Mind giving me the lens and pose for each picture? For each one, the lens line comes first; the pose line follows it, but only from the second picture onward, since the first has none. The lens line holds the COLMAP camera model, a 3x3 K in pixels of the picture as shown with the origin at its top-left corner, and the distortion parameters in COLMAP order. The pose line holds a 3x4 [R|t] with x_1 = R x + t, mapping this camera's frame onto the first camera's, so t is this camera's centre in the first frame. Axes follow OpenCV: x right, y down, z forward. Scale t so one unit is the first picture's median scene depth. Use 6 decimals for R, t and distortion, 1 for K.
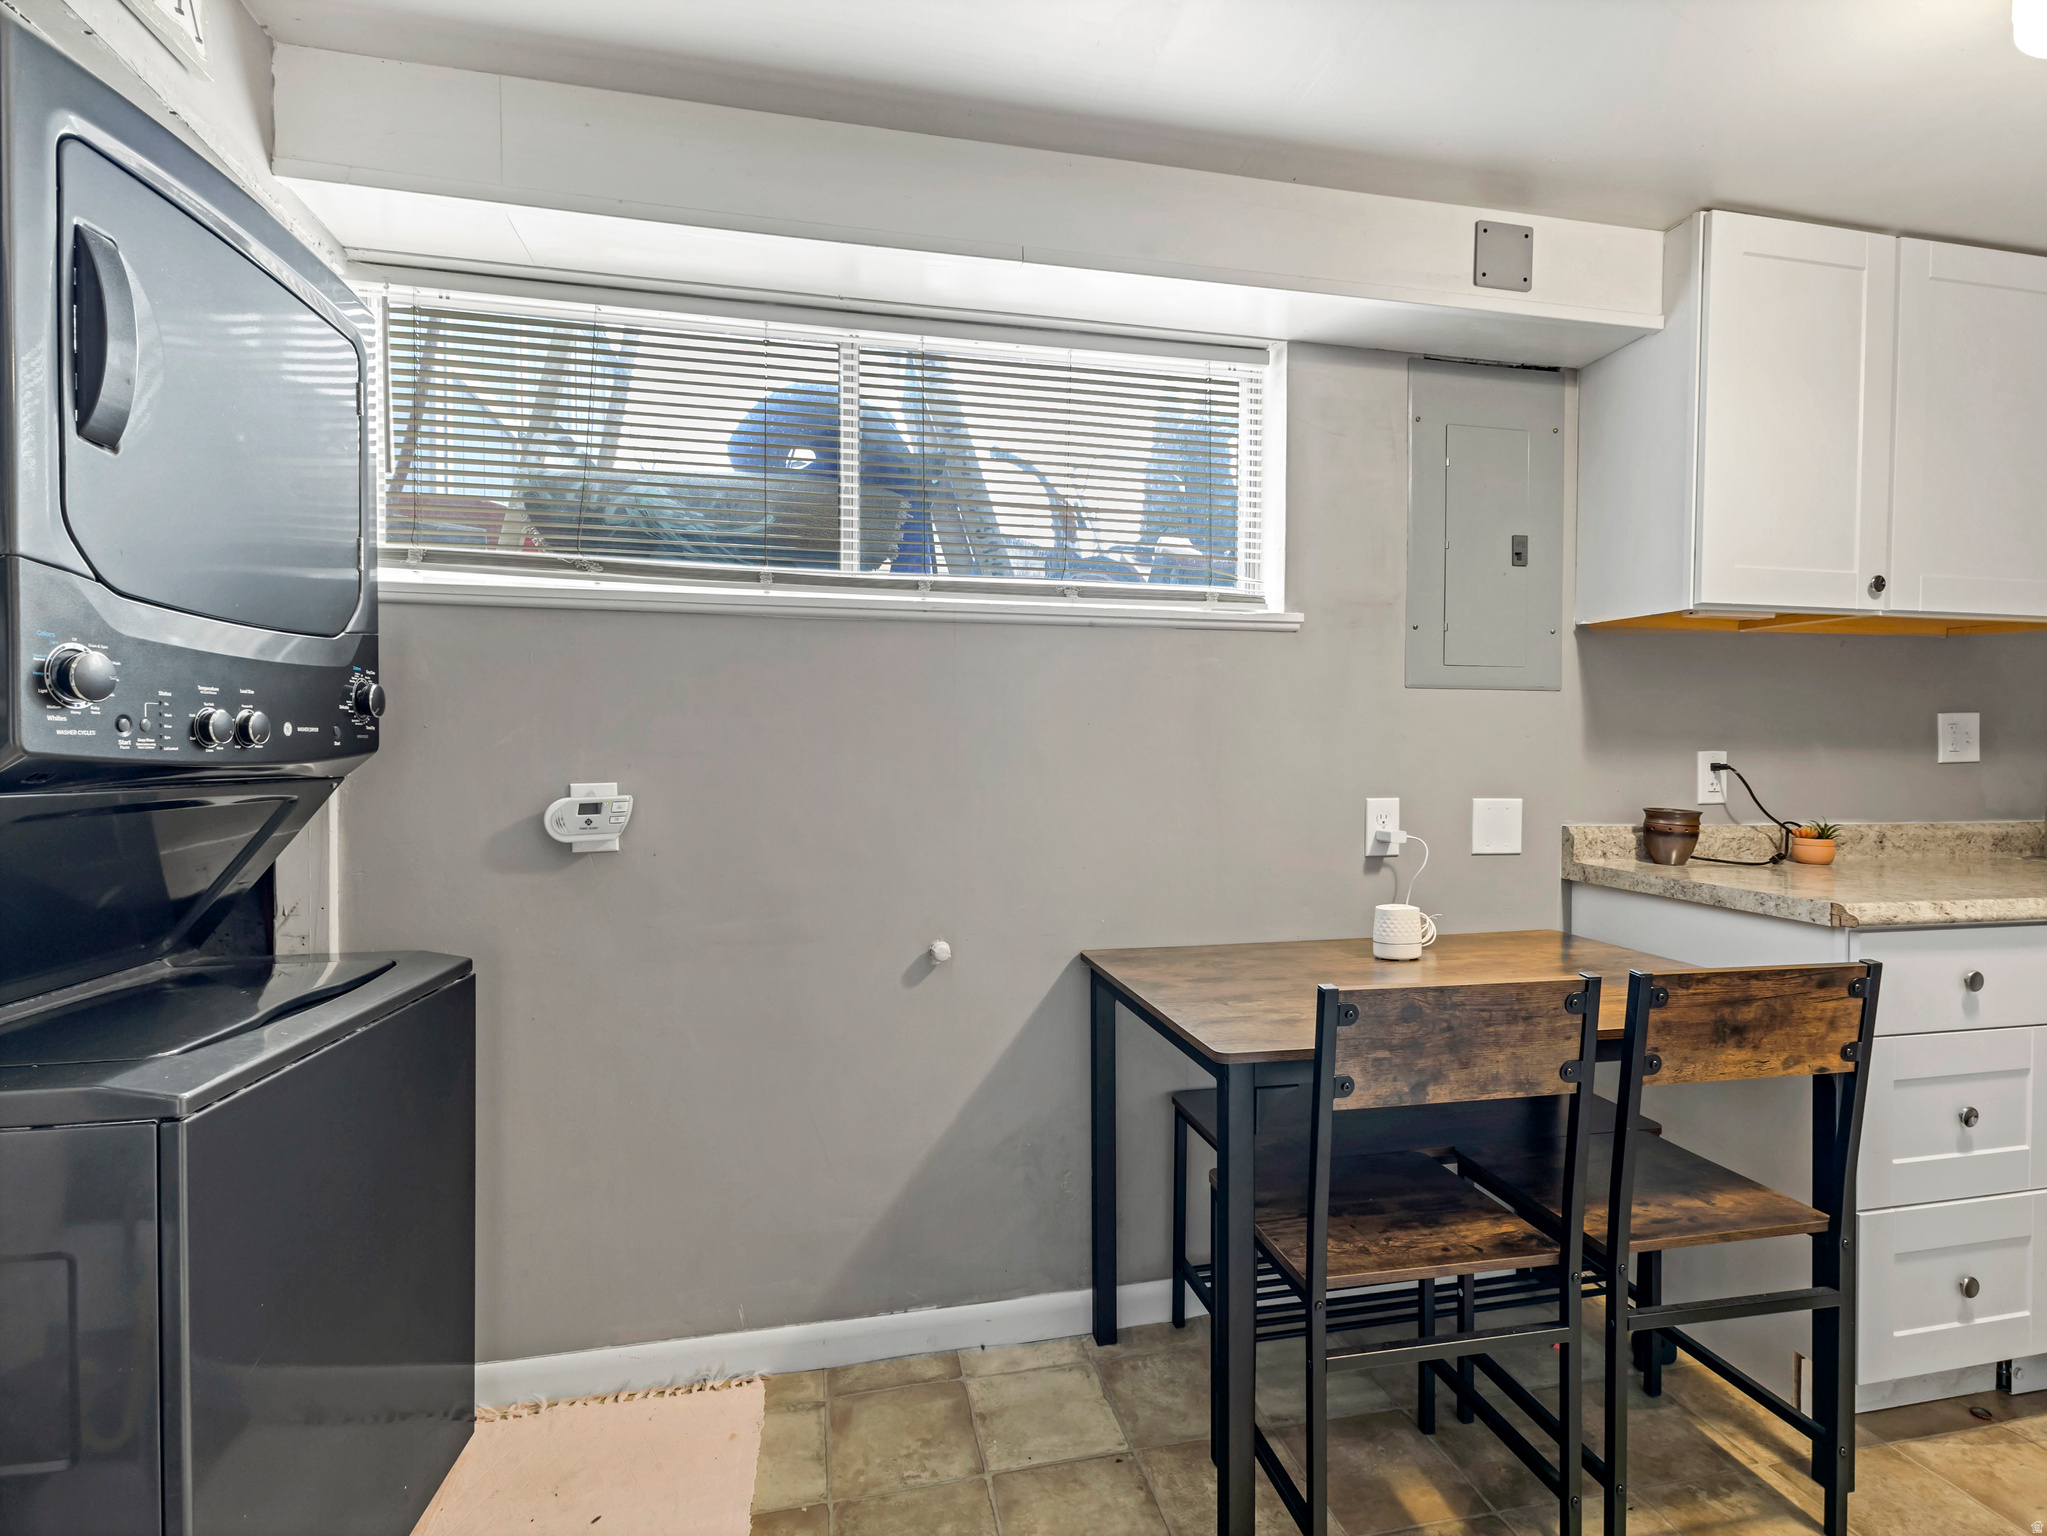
lens RADIAL K [[1007.9, 0, 1026.7], [0, 1007.9, 761.6], [0, 0, 1]] dist [0.007925, 0.000183]
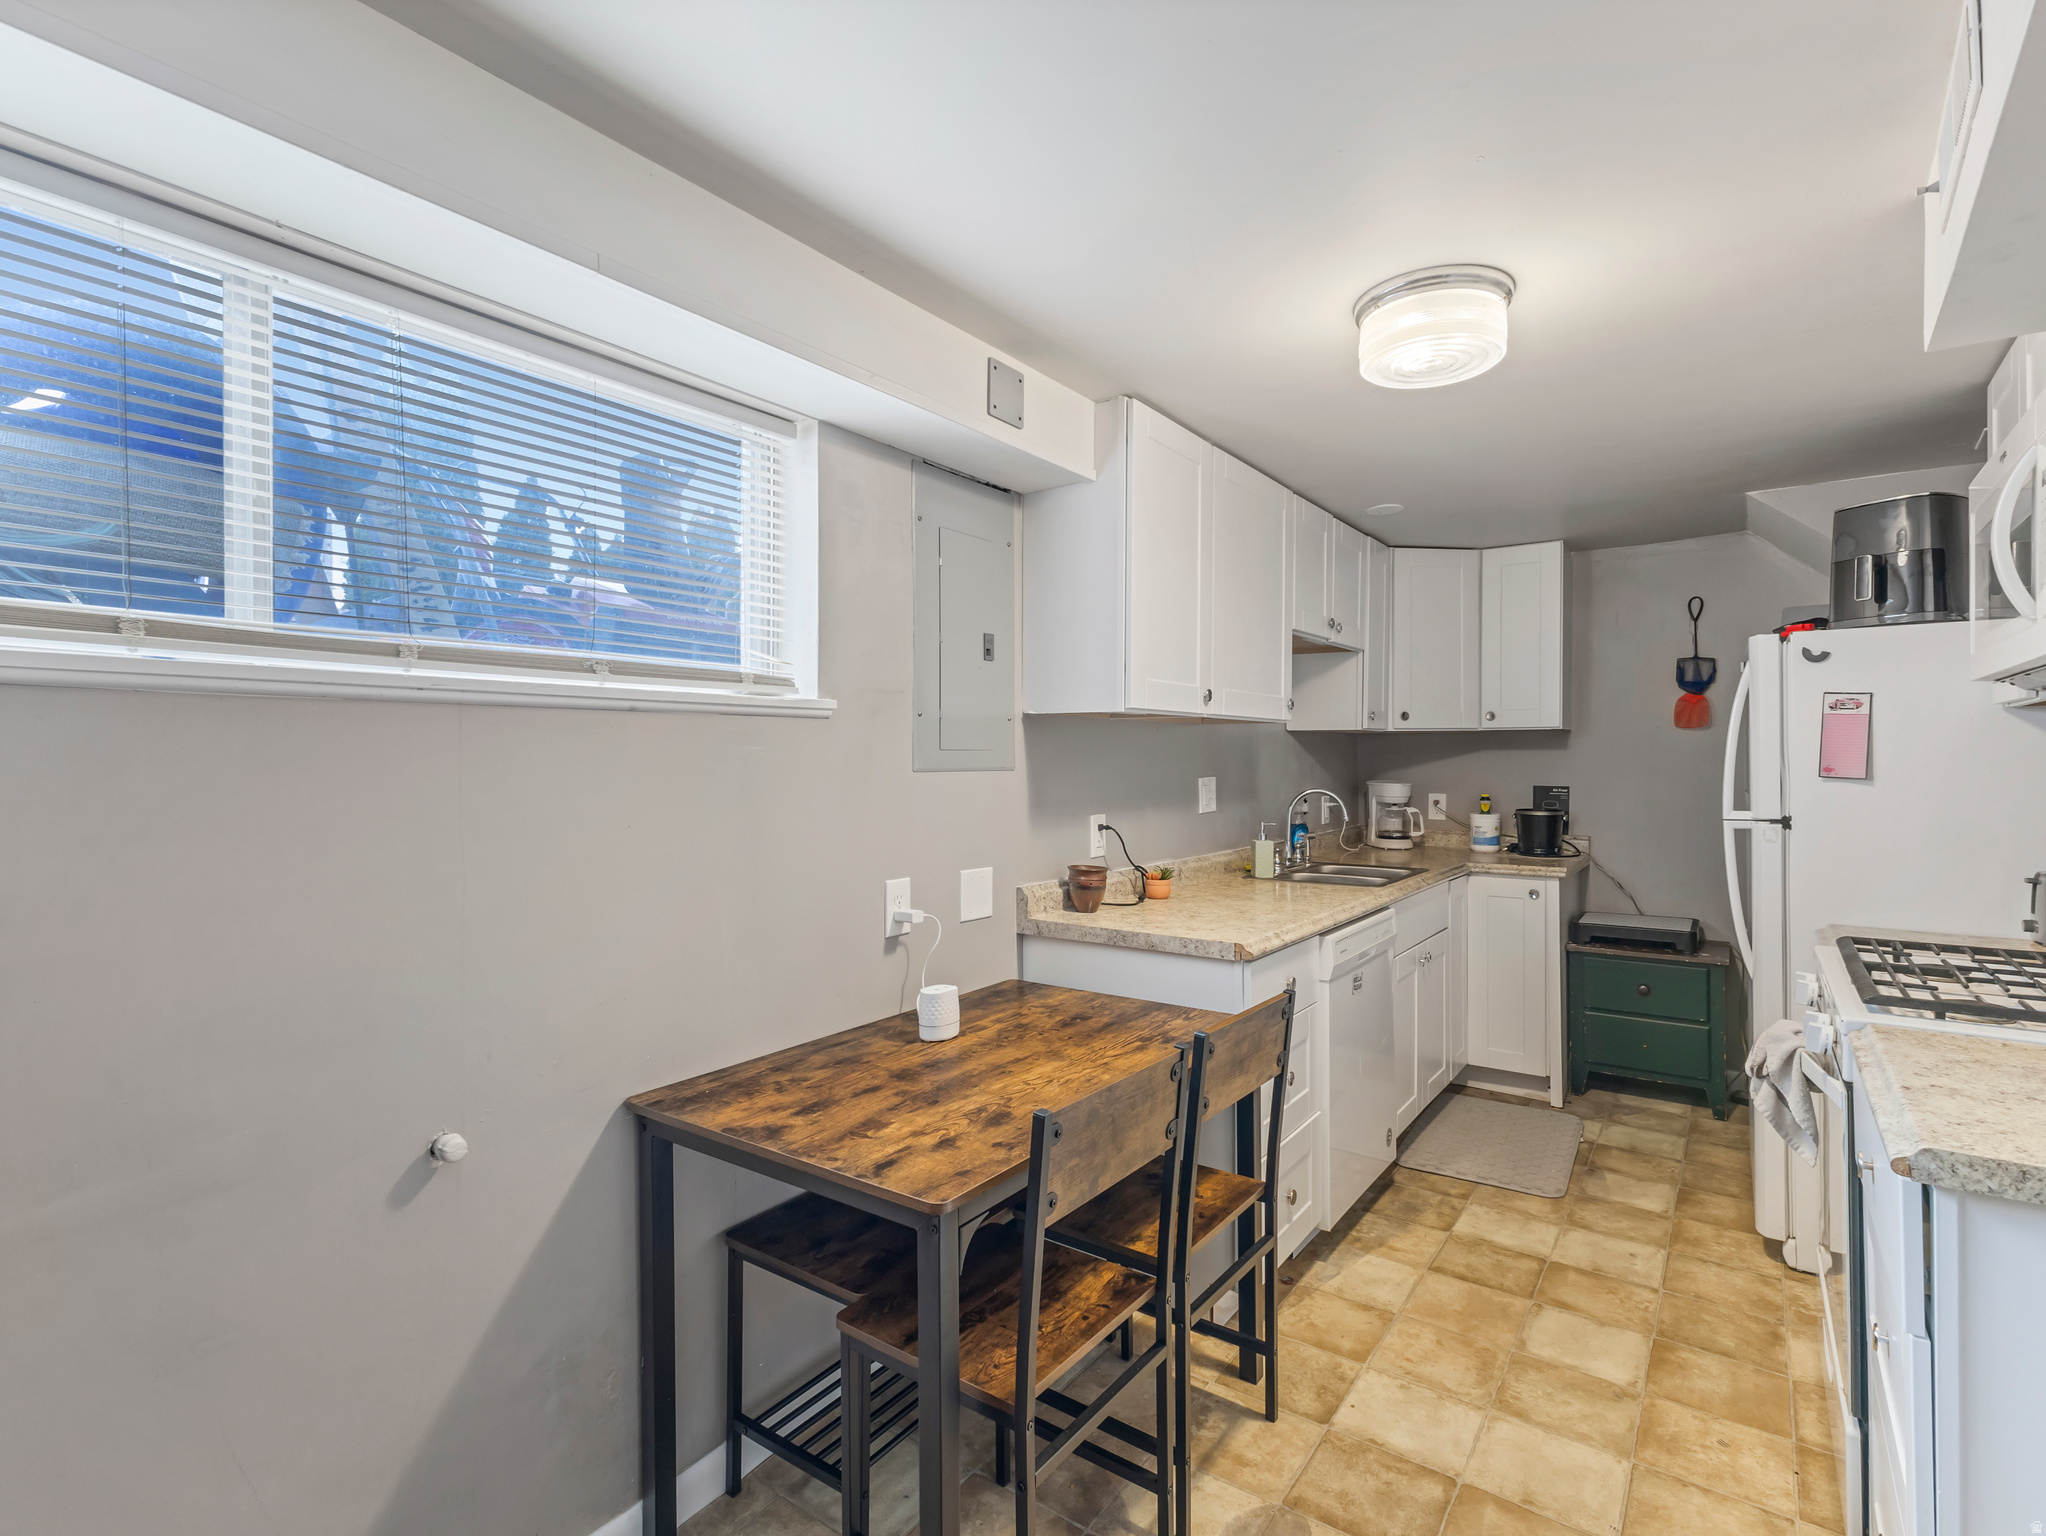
lens RADIAL K [[1007.4, 0, 1026.2], [0, 1007.4, 761.6], [0, 0, 1]] dist [0.007925, 0.000183]
pose [[0.744491, -0.007969, 0.667585, -0.249180], [0.014230, 0.999891, -0.003933, -0.082227], [-0.667481, 0.012428, 0.744523, 0.148390]]
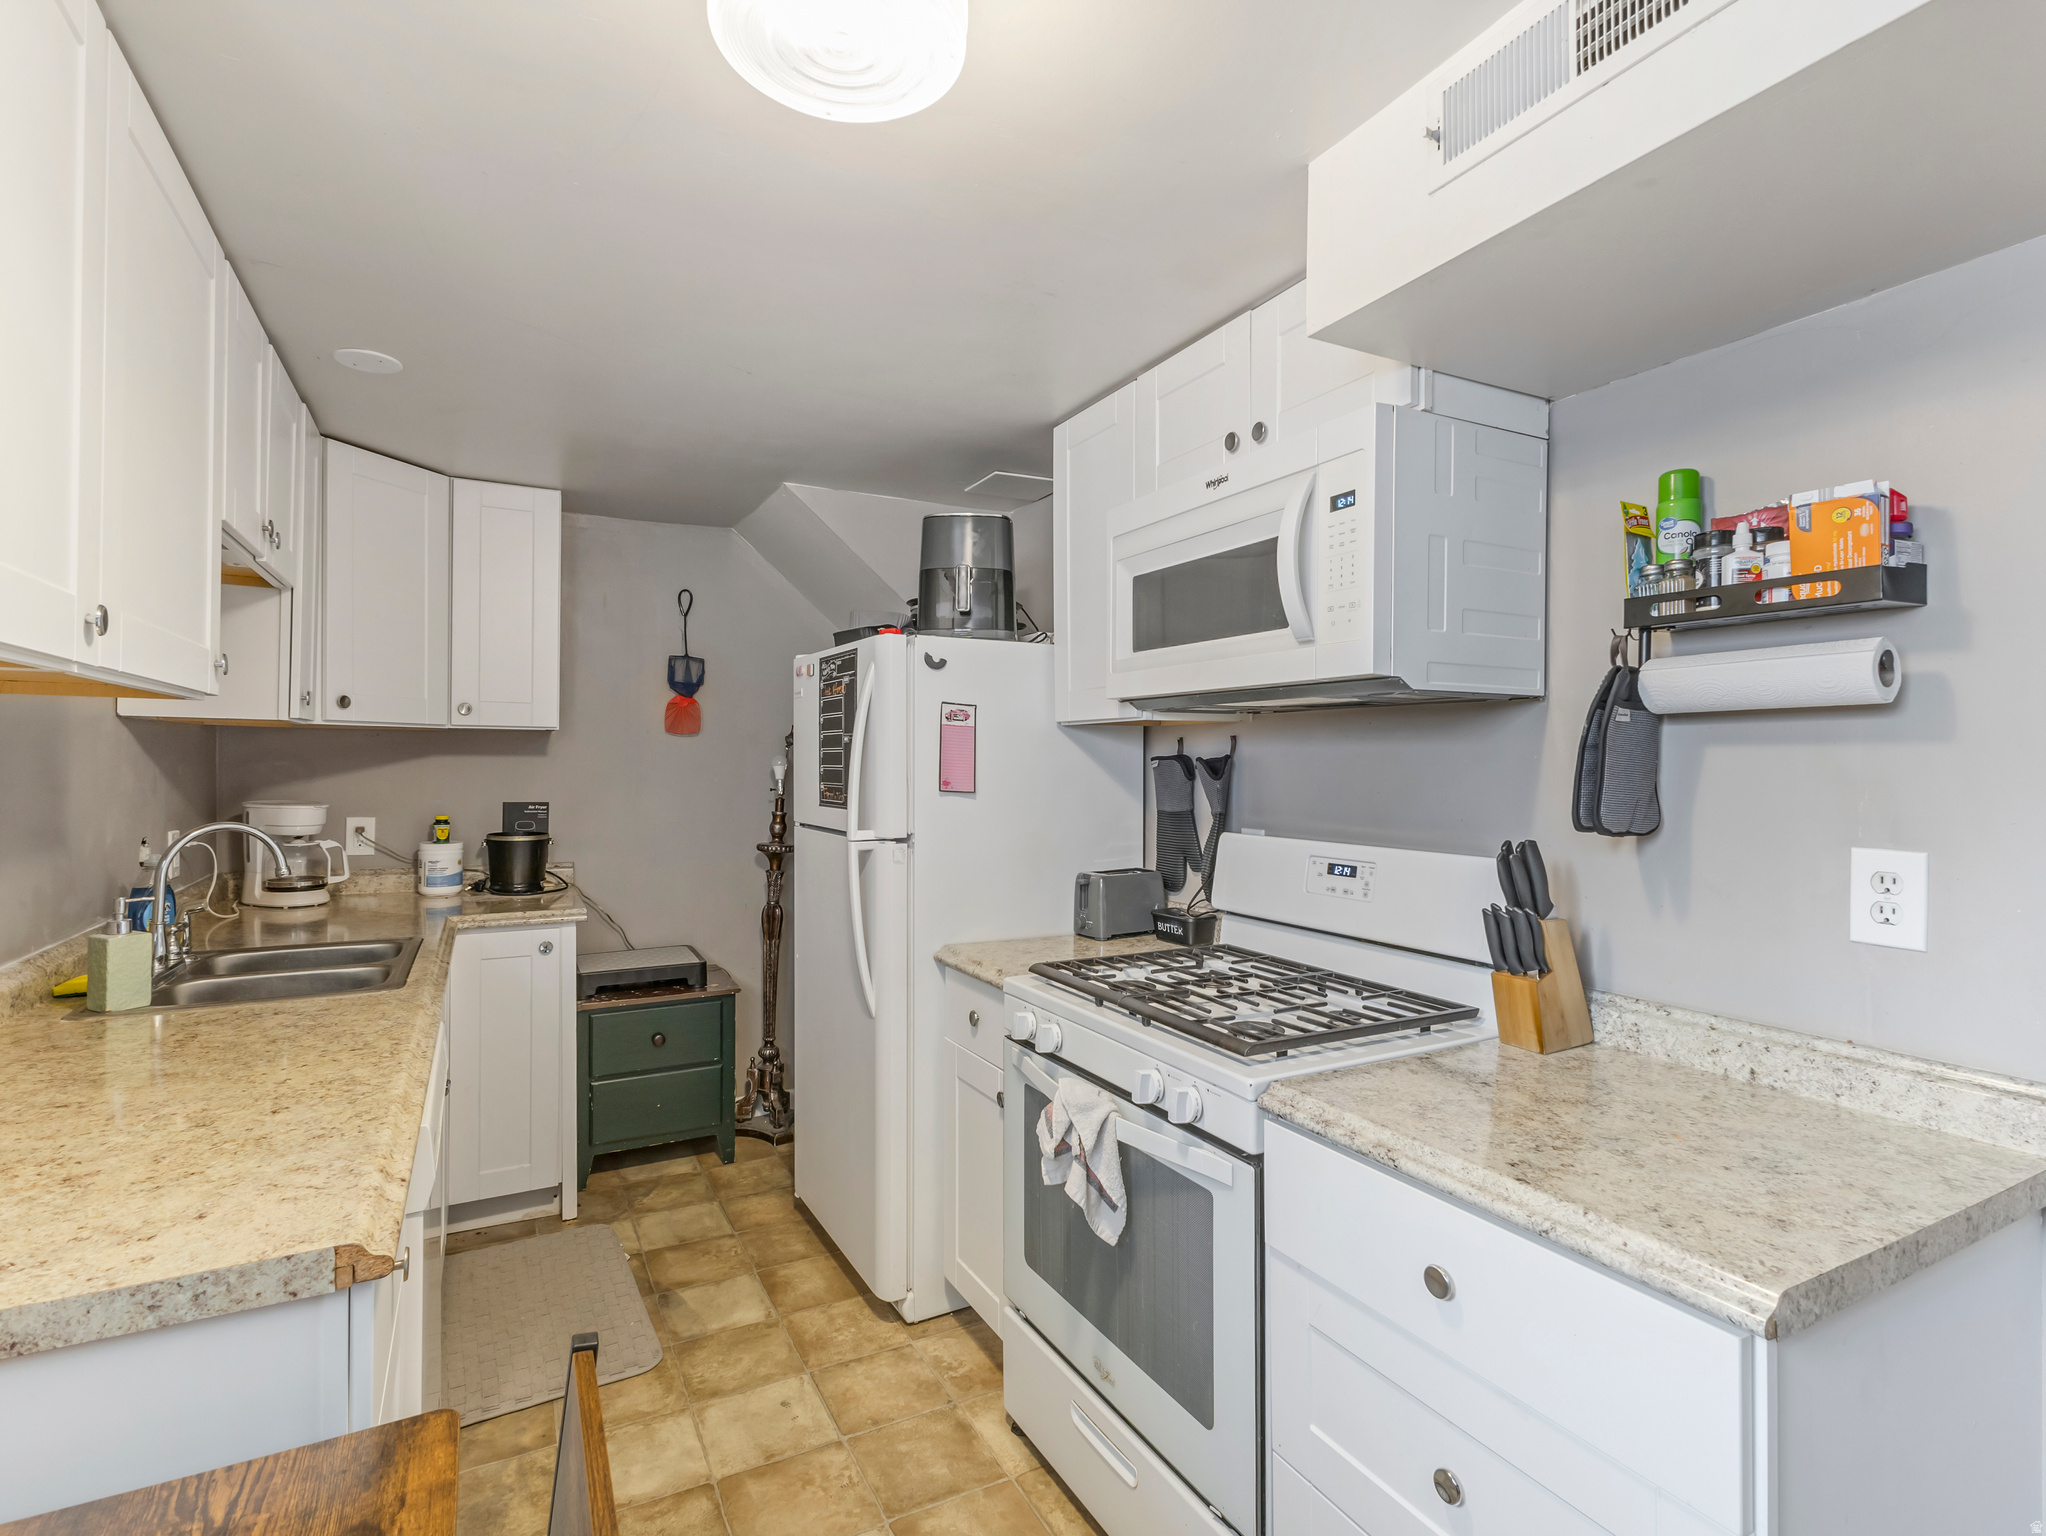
lens RADIAL K [[1007.4, 0, 1026.2], [0, 1007.4, 761.6], [0, 0, 1]] dist [0.007925, 0.000183]
pose [[-0.274490, -0.003997, 0.961582, 0.149233], [0.006750, 0.999959, 0.006084, -0.094768], [-0.961566, 0.008161, -0.274452, 0.645029]]
